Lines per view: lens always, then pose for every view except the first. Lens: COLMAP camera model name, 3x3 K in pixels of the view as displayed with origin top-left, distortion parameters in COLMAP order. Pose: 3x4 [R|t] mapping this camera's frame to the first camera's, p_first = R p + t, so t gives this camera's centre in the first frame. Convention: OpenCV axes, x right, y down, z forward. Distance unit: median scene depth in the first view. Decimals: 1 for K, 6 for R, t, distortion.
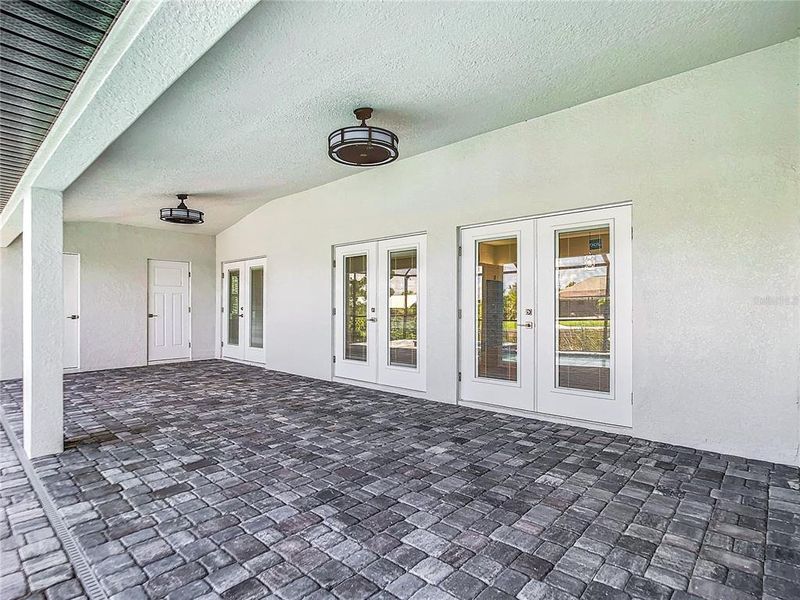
lens RADIAL K [[425.9, 0, 400.0], [0, 425.9, 300.0], [0, 0, 1]] dist [-0.037275, 0.009126]
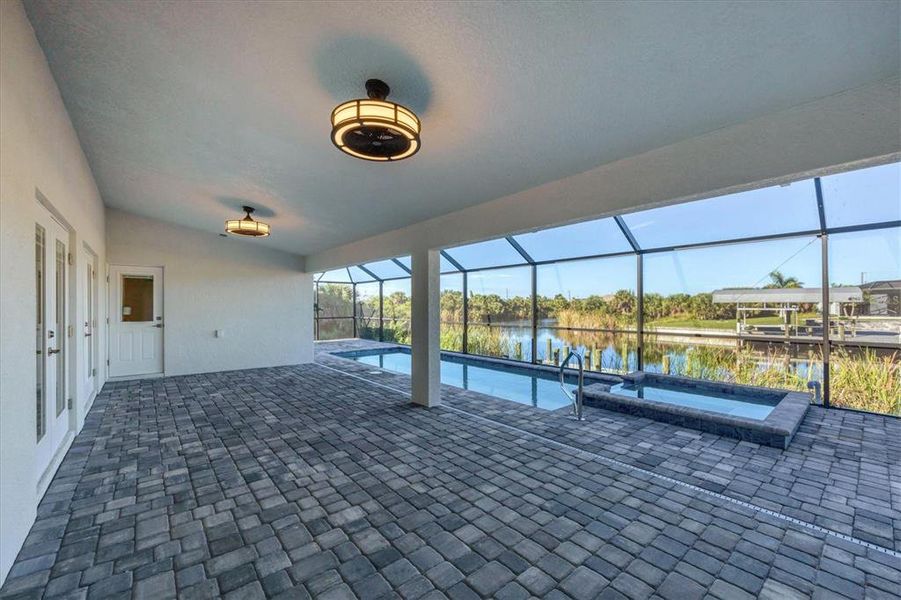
lens RADIAL K [[364.8, 0, 453.0], [0, 364.8, 308.6], [0, 0, 1]] dist [-0.001593, -0.000114]
pose [[-0.991485, 0.002325, 0.130198, -1.081739], [0.001232, 0.999963, -0.008479, -0.014328], [-0.130213, -0.008246, -0.991452, 2.288984]]
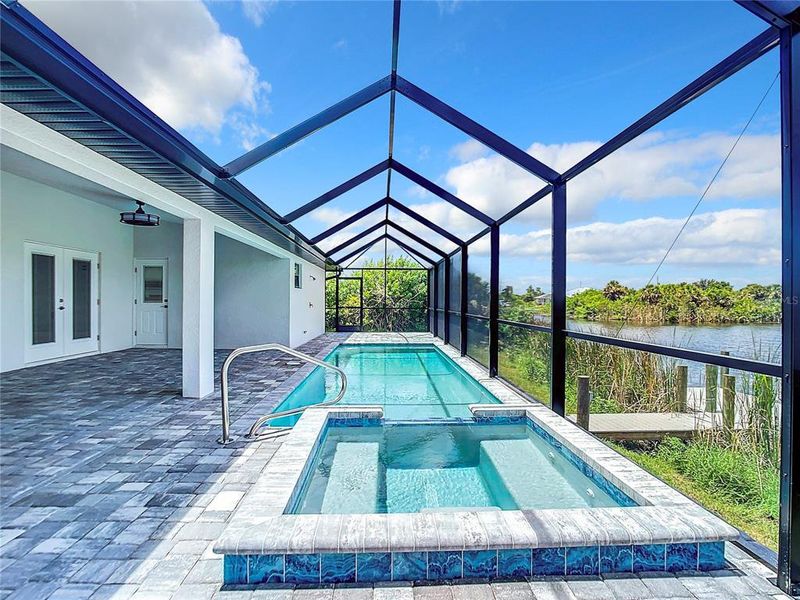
lens RADIAL K [[425.9, 0, 400.0], [0, 425.9, 300.0], [0, 0, 1]] dist [-0.037275, 0.009126]
pose [[-0.697518, -0.000452, 0.716567, -2.285472], [-0.015960, 0.999762, -0.014905, 0.029605], [-0.716389, -0.021833, -0.697359, 1.431583]]
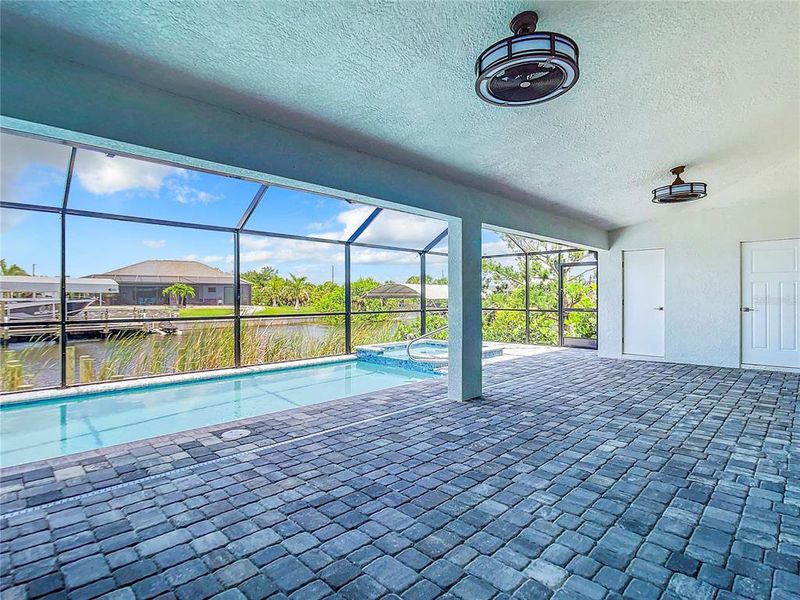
lens RADIAL K [[416.7, 0, 401.8], [0, 416.7, 293.2], [0, 0, 1]] dist [-0.033011, 0.010595]
pose [[-0.049379, -0.008323, -0.998745, 0.573055], [0.016325, 0.999825, -0.009139, 0.001728], [0.998647, -0.016755, -0.049234, 0.790262]]
